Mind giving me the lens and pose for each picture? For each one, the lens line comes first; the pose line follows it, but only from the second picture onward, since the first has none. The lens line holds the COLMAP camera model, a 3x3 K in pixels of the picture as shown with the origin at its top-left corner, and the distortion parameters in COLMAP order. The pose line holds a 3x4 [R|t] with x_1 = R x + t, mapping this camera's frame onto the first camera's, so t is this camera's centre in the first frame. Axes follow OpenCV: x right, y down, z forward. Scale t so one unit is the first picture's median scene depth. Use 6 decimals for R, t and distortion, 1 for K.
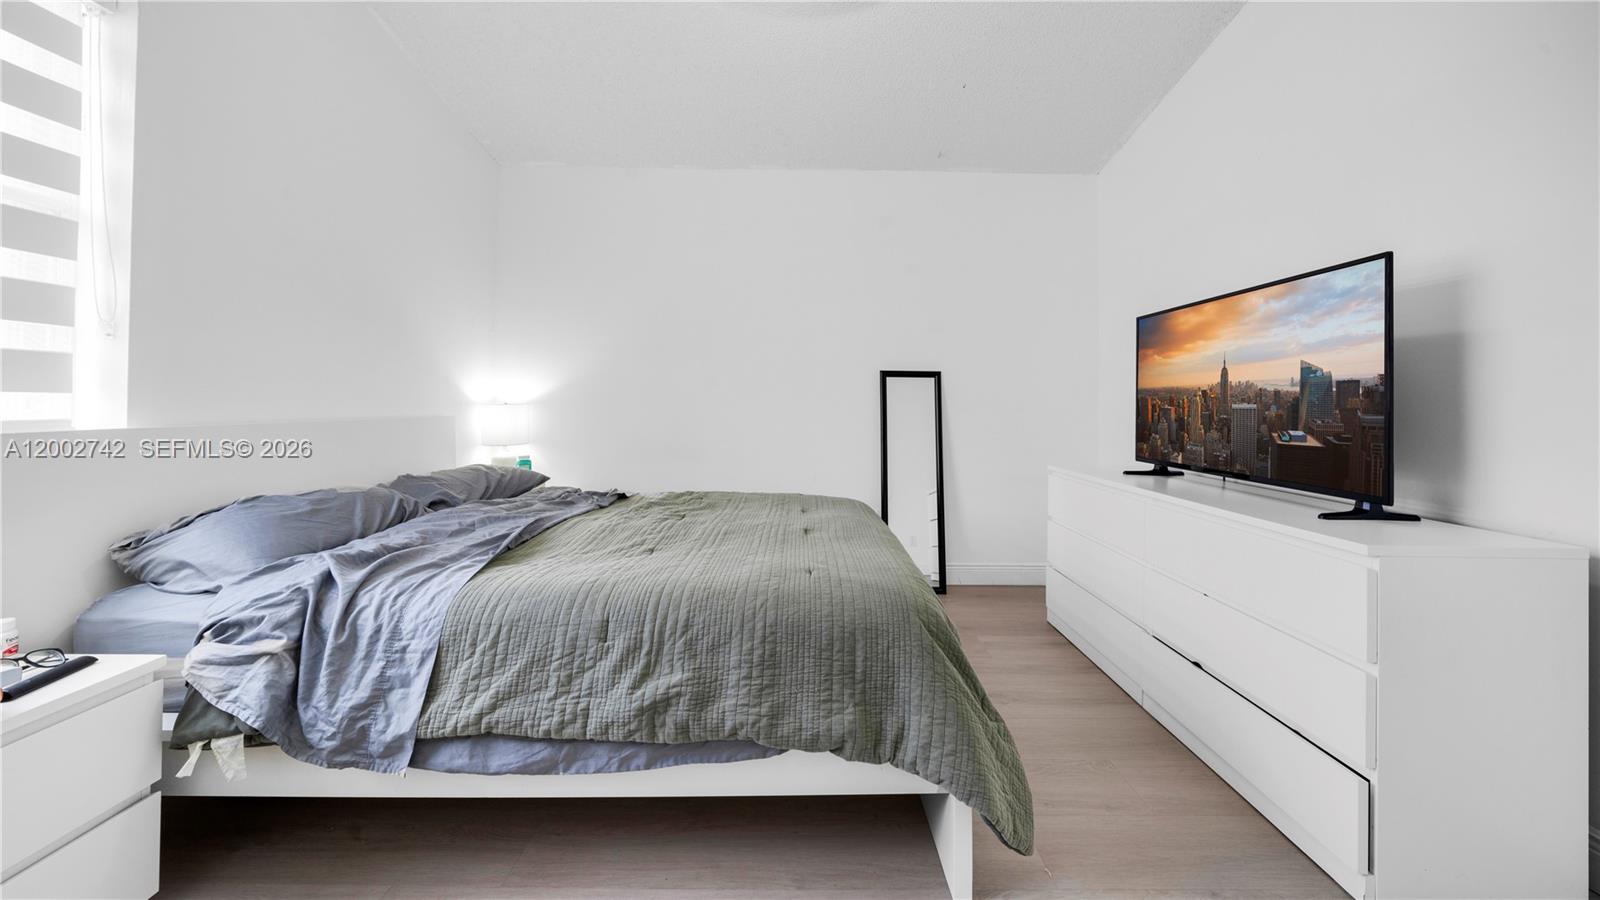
lens RADIAL K [[554.4, 0, 801.7], [0, 554.4, 394.1], [0, 0, 1]] dist [-0.005950, -0.000022]
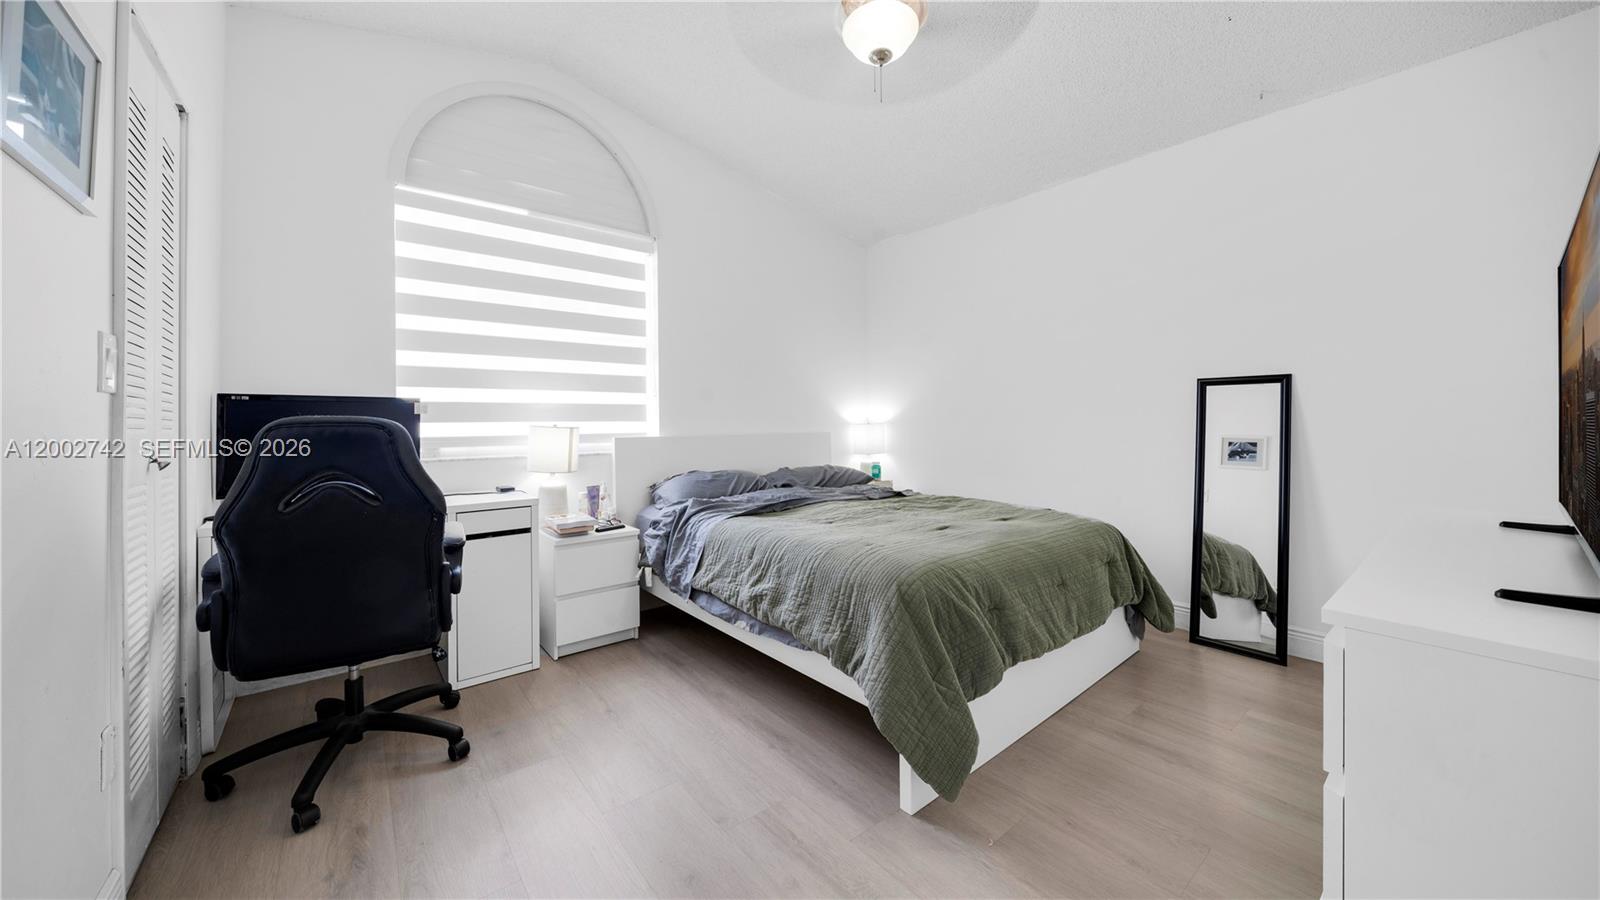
lens RADIAL K [[554.4, 0, 804.7], [0, 554.4, 421.4], [0, 0, 1]] dist [-0.005950, -0.000022]
pose [[0.632856, -0.014671, -0.774131, 1.150642], [0.026245, 0.999652, 0.002511, 0.011817], [0.773825, -0.021906, 0.633021, 0.030329]]
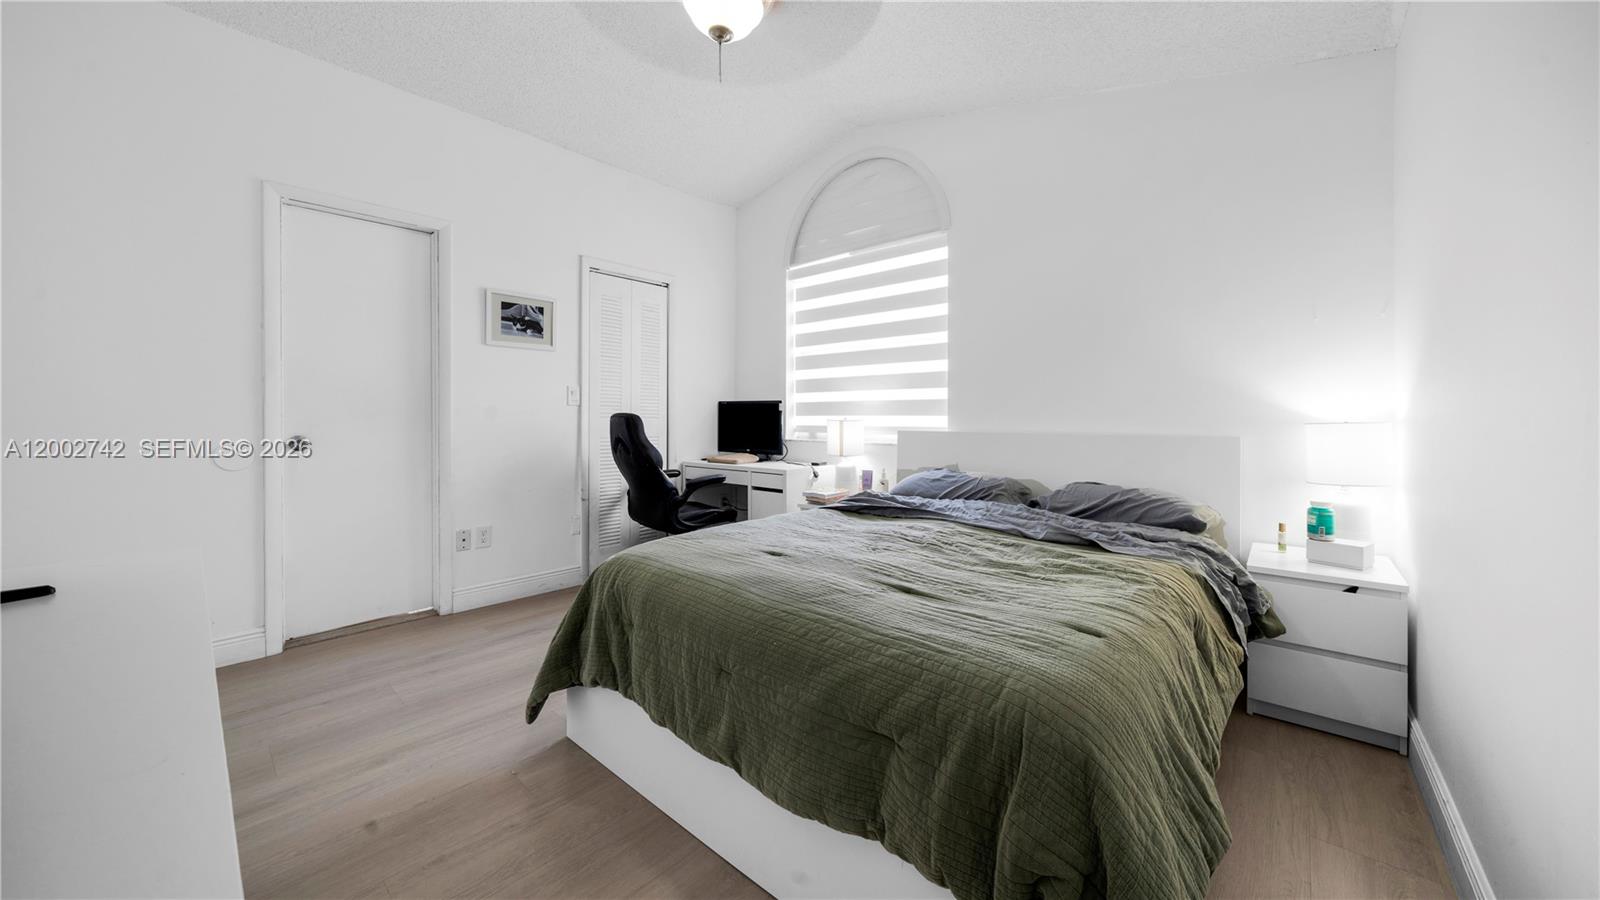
lens RADIAL K [[554.4, 0, 800.8], [0, 554.4, 421.3], [0, 0, 1]] dist [-0.005950, -0.000022]
pose [[-0.662303, -0.007060, -0.749202, 1.047572], [0.003862, 0.999910, -0.012837, 0.061325], [0.749226, -0.011395, -0.662217, 2.594369]]
